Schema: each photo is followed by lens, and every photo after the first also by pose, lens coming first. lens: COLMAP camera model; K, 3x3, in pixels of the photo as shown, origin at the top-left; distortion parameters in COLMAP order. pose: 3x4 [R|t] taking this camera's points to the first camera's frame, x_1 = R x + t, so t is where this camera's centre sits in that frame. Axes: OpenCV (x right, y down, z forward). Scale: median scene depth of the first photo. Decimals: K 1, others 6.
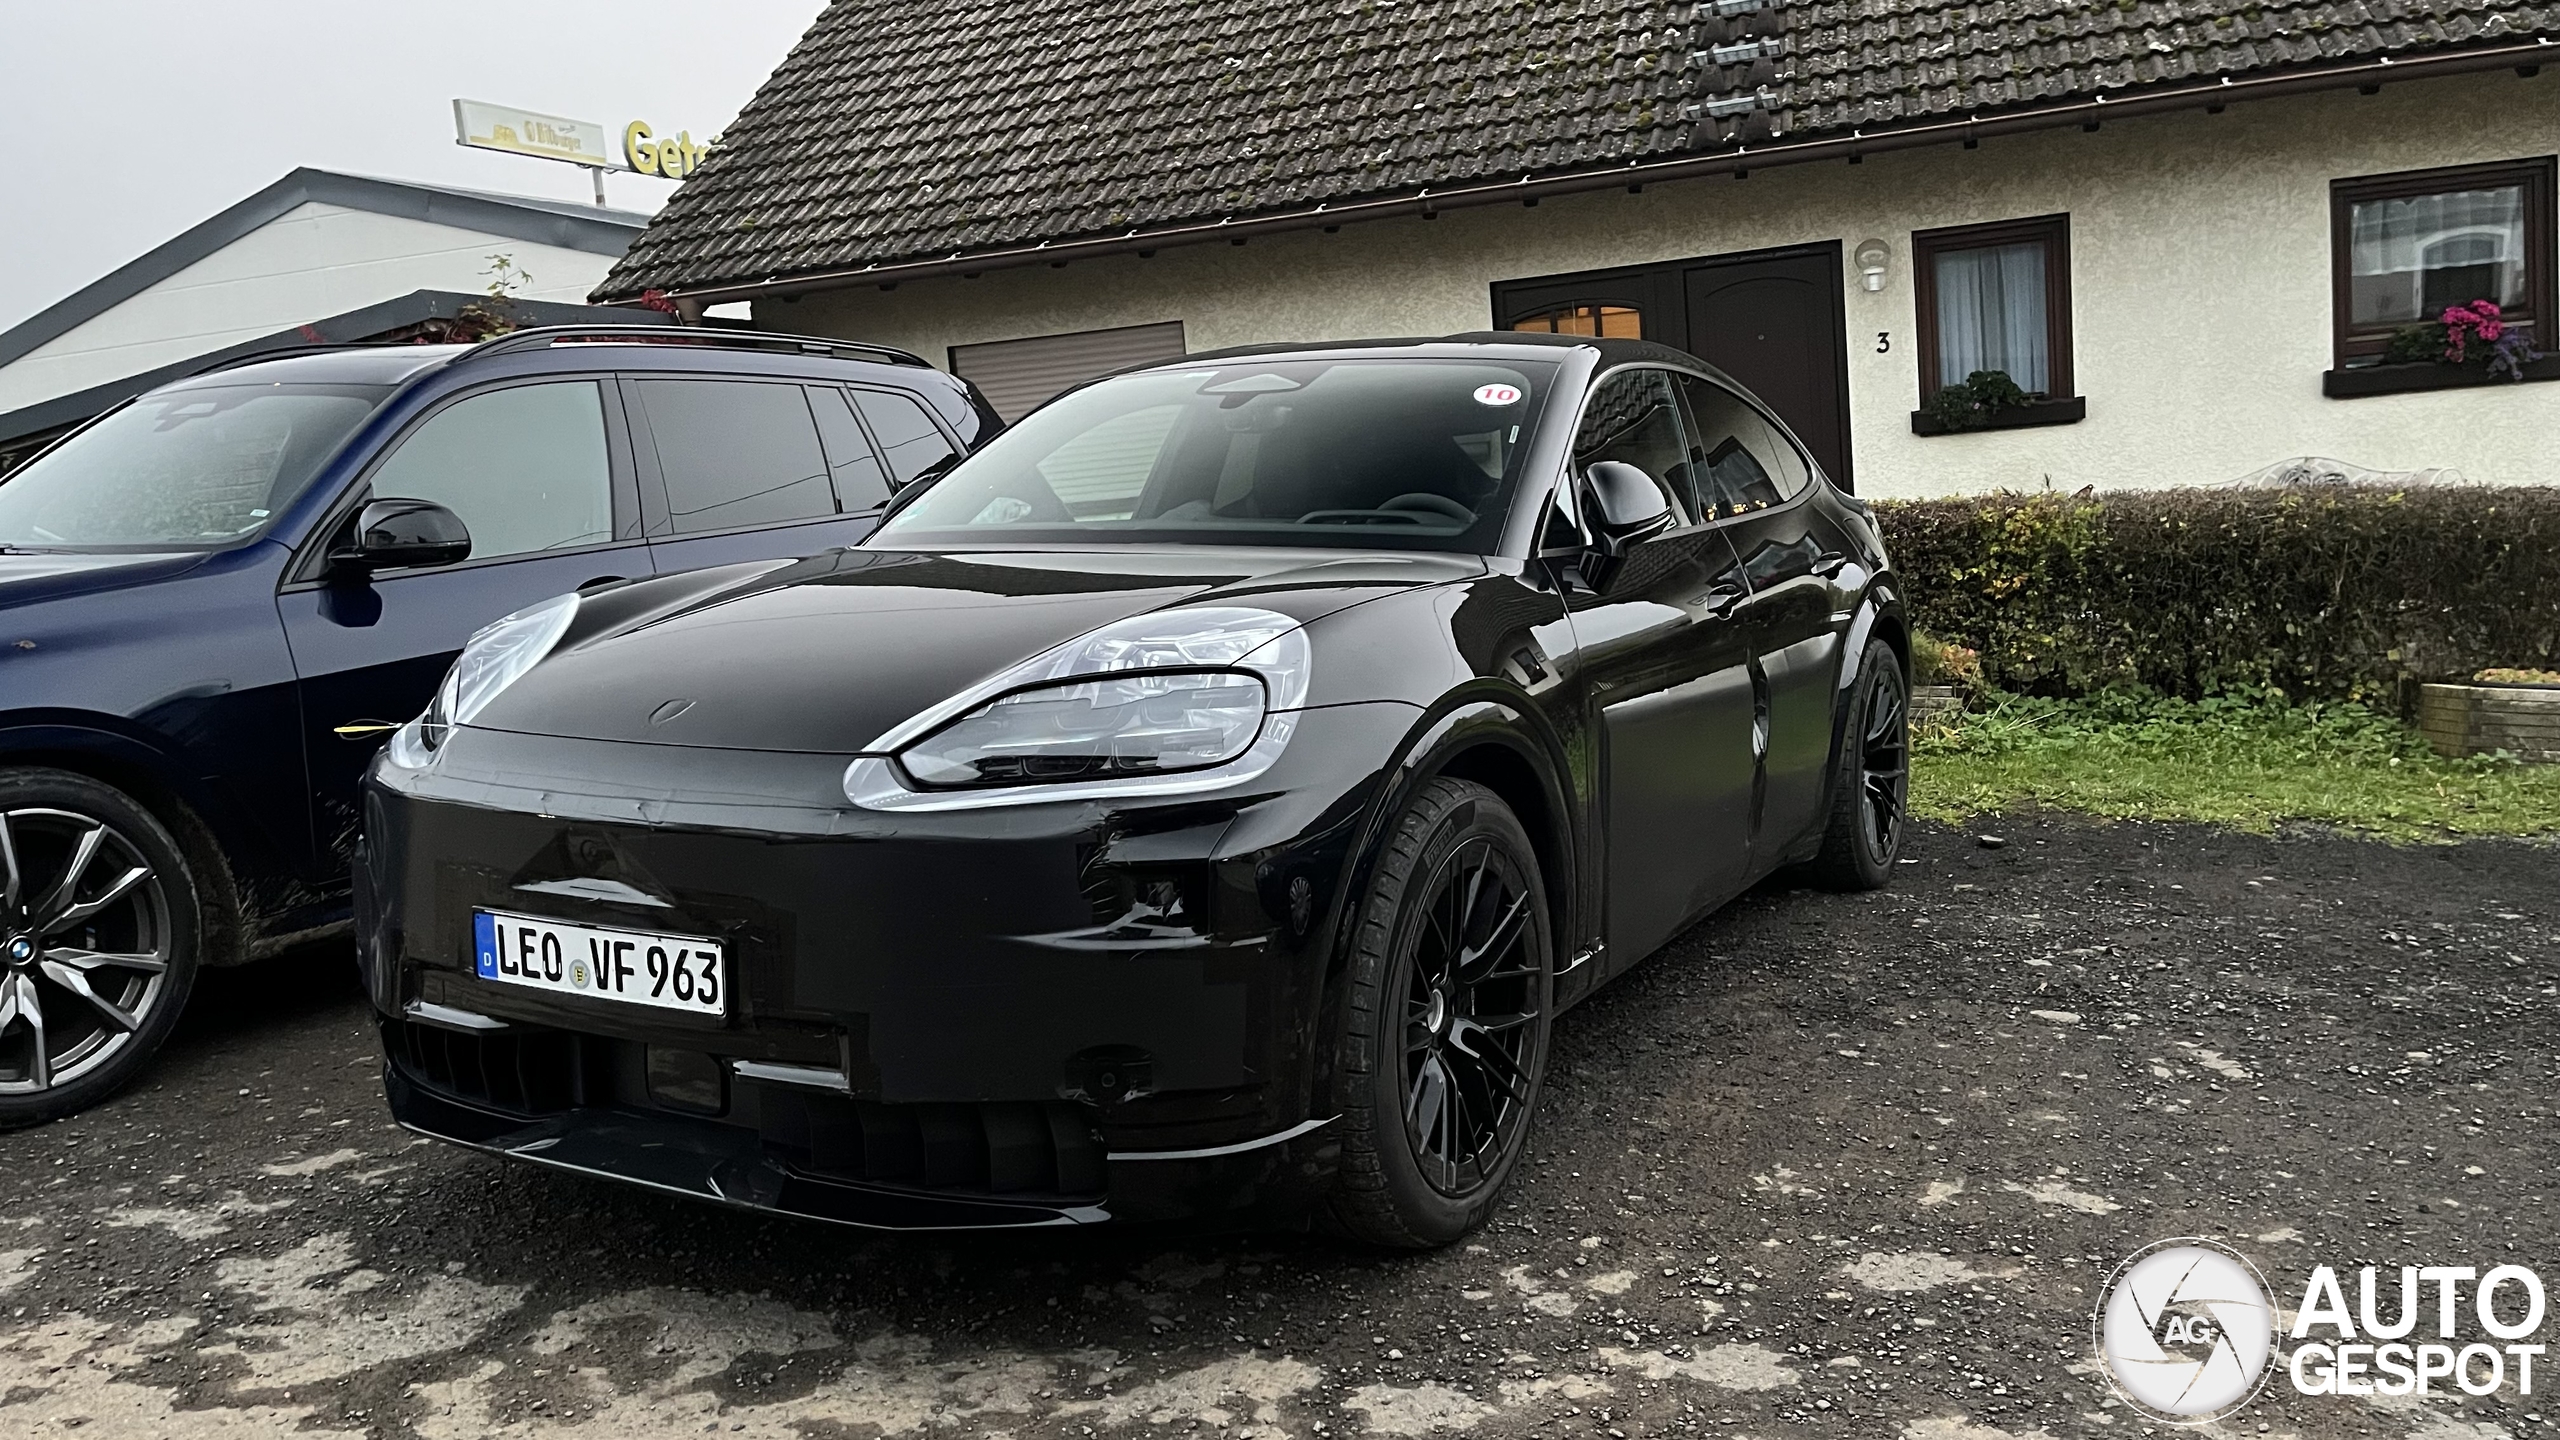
lens RADIAL K [[1922.8, 0, 1295.5], [0, 1922.8, 740.3], [0, 0, 1]] dist [0.056764, -0.069478]
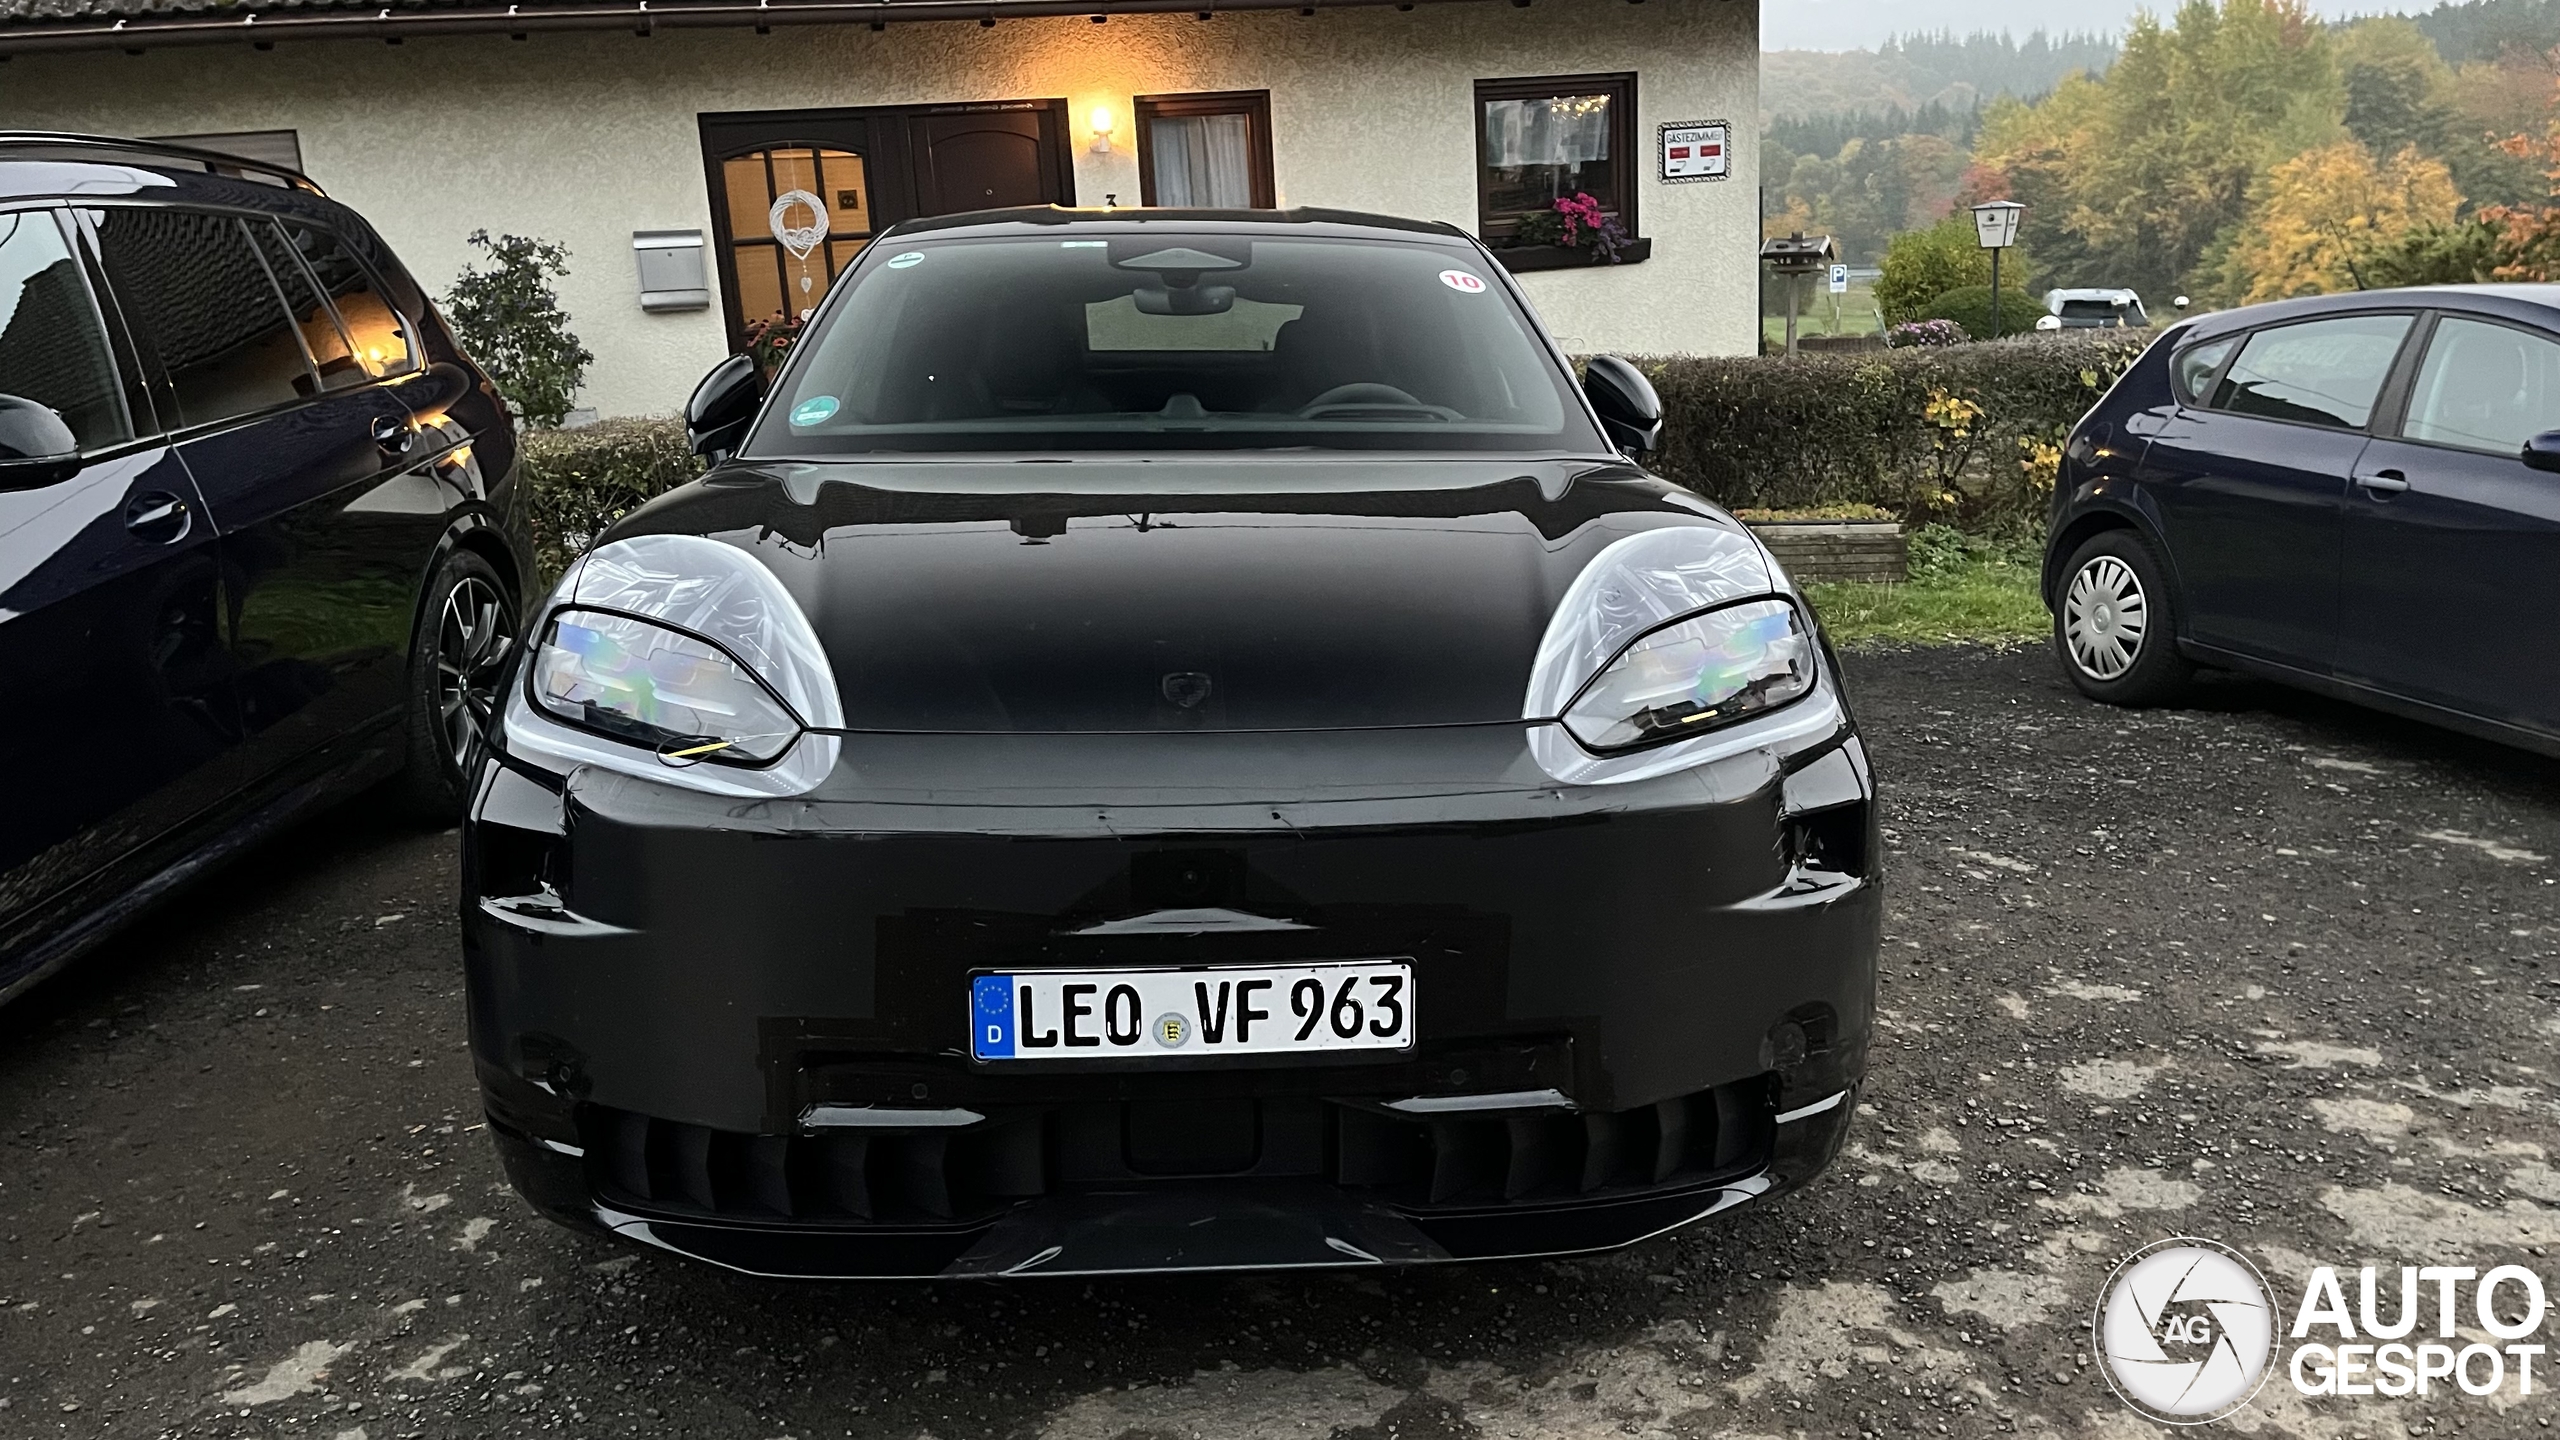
lens RADIAL K [[1922.8, 0, 1305.2], [0, 1922.8, 711.9], [0, 0, 1]] dist [0.056764, -0.069478]
pose [[0.844605, -0.093653, 0.527134, -0.718411], [0.059022, 0.994868, 0.082184, -0.069506], [-0.532126, -0.038301, 0.845799, 0.305035]]
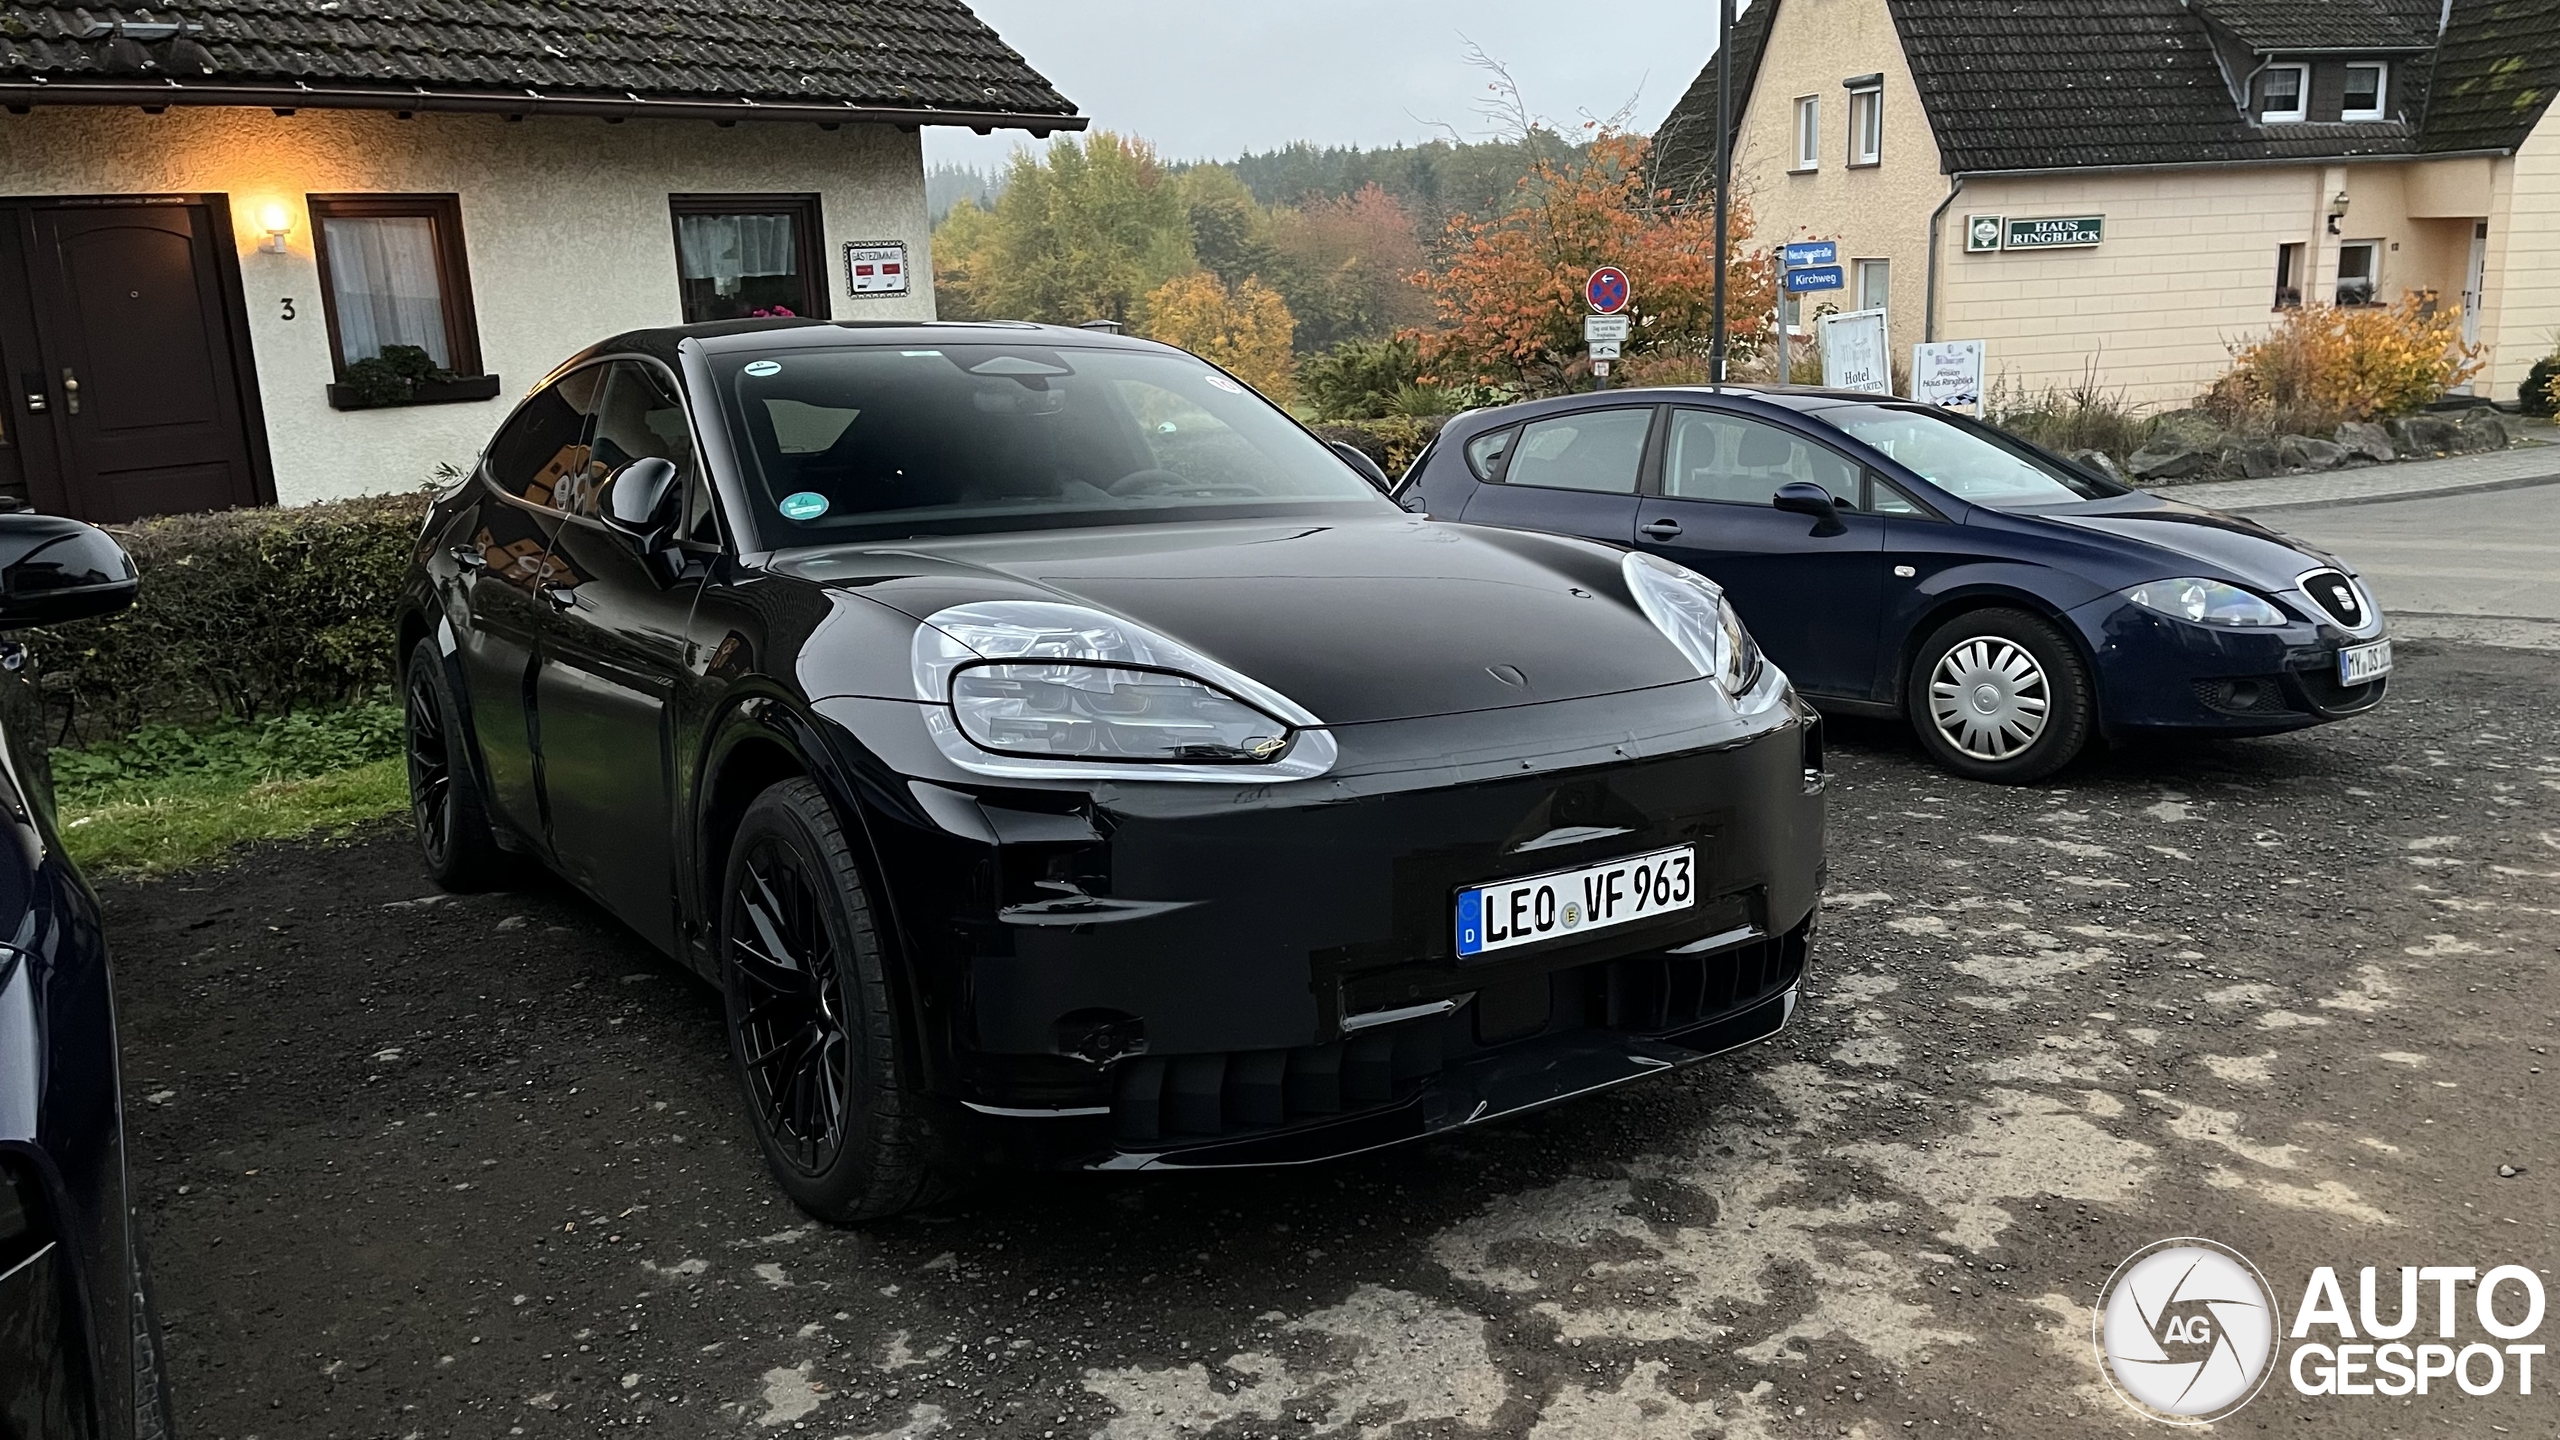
lens RADIAL K [[1922.8, 0, 1299.9], [0, 1922.8, 730.5], [0, 0, 1]] dist [0.056764, -0.069478]
pose [[0.455381, -0.136926, 0.879704, -1.367334], [0.129498, 0.987781, 0.086713, -0.095577], [-0.880828, 0.074432, 0.467549, 0.610391]]
